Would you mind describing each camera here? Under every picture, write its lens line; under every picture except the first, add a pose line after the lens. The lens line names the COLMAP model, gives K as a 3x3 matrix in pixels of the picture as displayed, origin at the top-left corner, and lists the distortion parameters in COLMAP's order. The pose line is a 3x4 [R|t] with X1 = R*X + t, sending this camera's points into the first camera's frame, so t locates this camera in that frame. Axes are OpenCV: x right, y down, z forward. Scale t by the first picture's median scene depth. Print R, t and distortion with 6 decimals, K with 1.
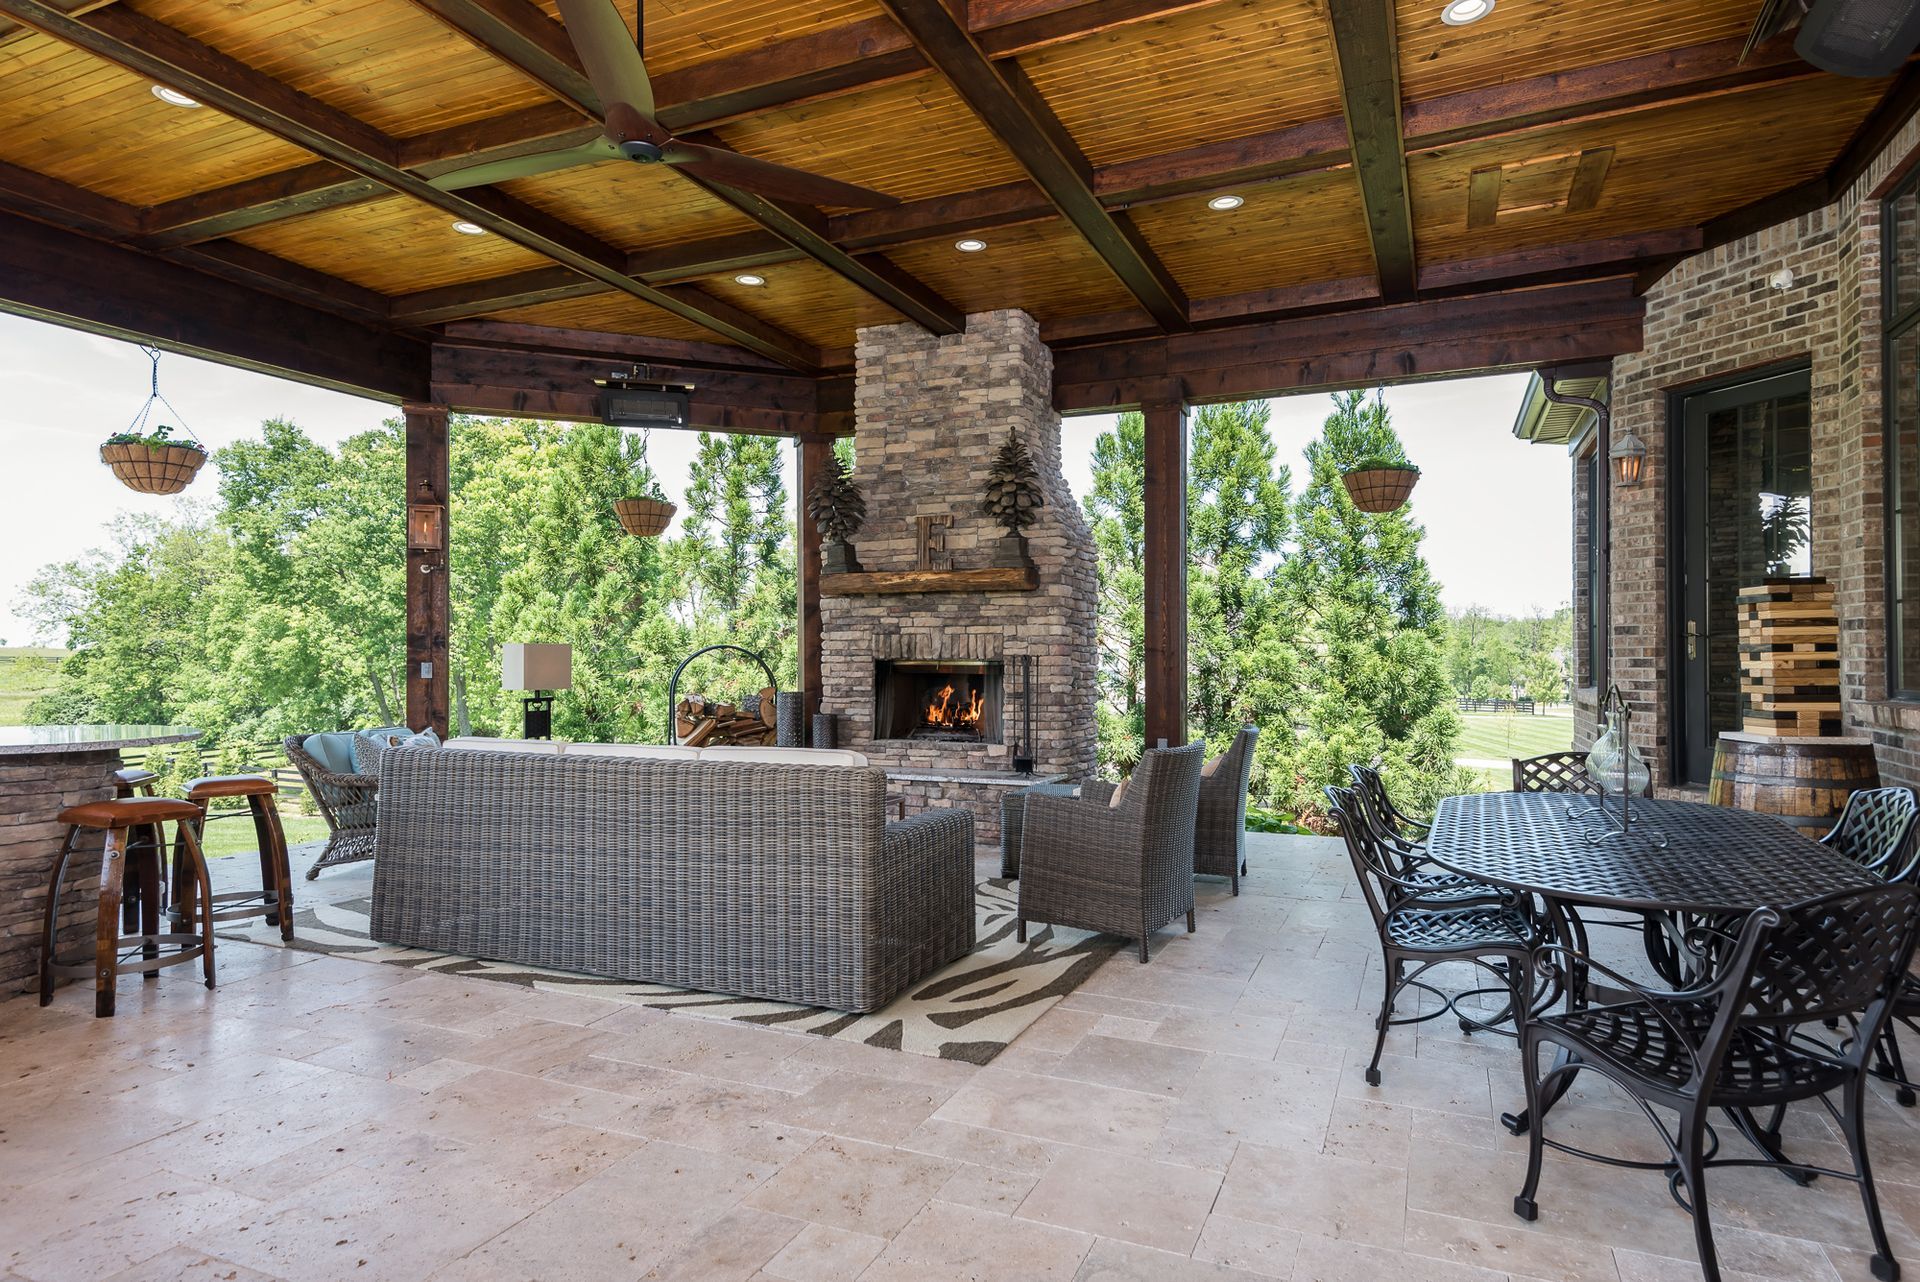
lens RADIAL K [[1085.3, 0, 964.8], [0, 1085.3, 646.4], [0, 0, 1]] dist [0.032285, -0.008015]
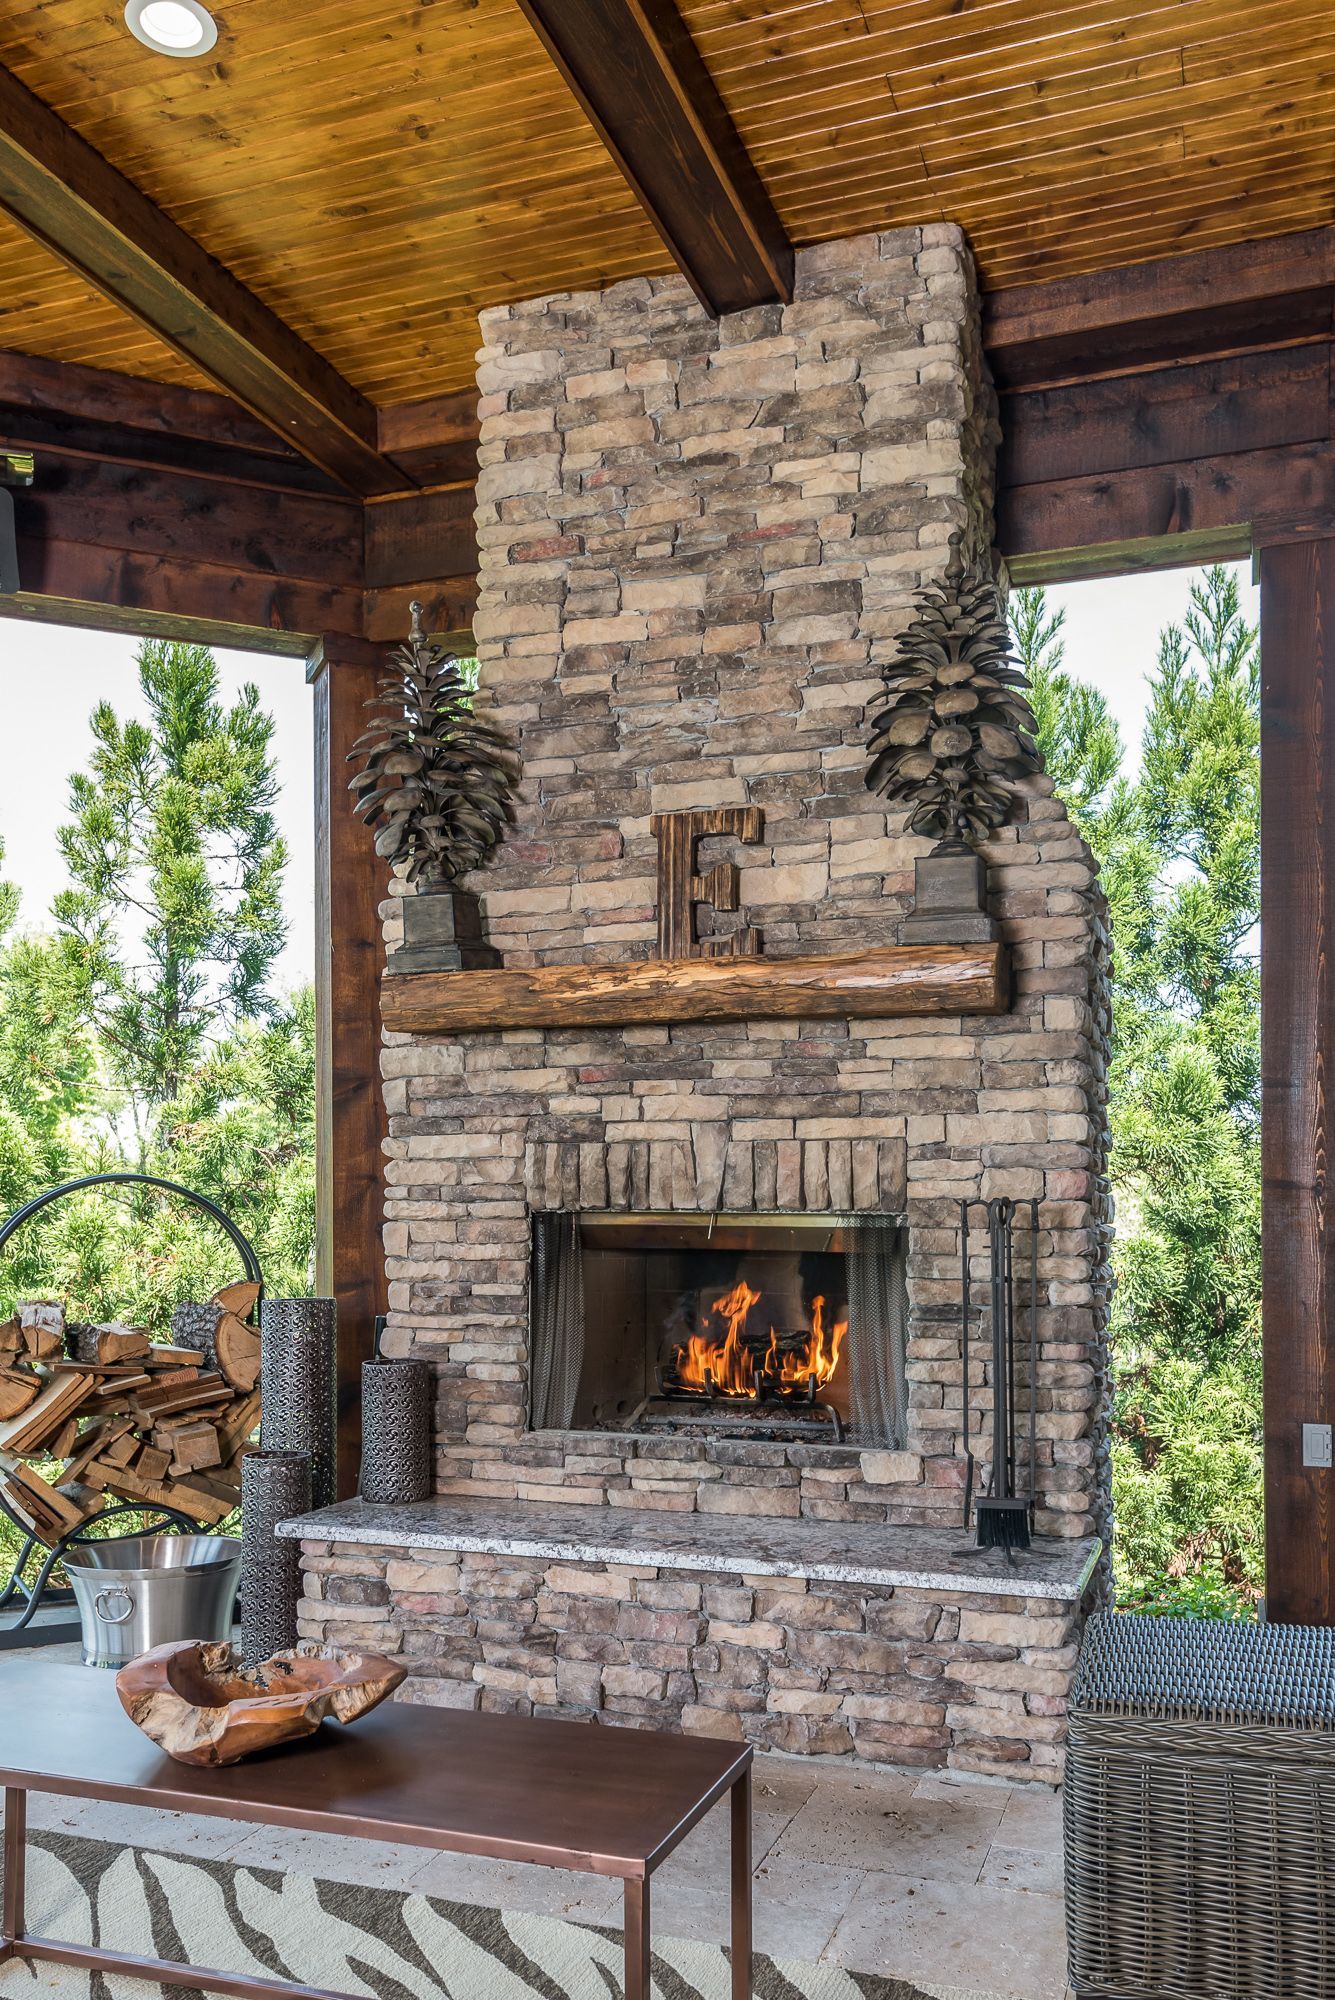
lens RADIAL K [[1588.9, 0, 684.1], [0, 1588.9, 1181.5], [0, 0, 1]] dist [0.035538, -0.008039]
pose [[0.996756, -0.000040, 0.080485, -0.077857], [0.000322, 0.999994, -0.003481, 0.004053], [-0.080484, 0.003495, 0.996750, 0.477543]]
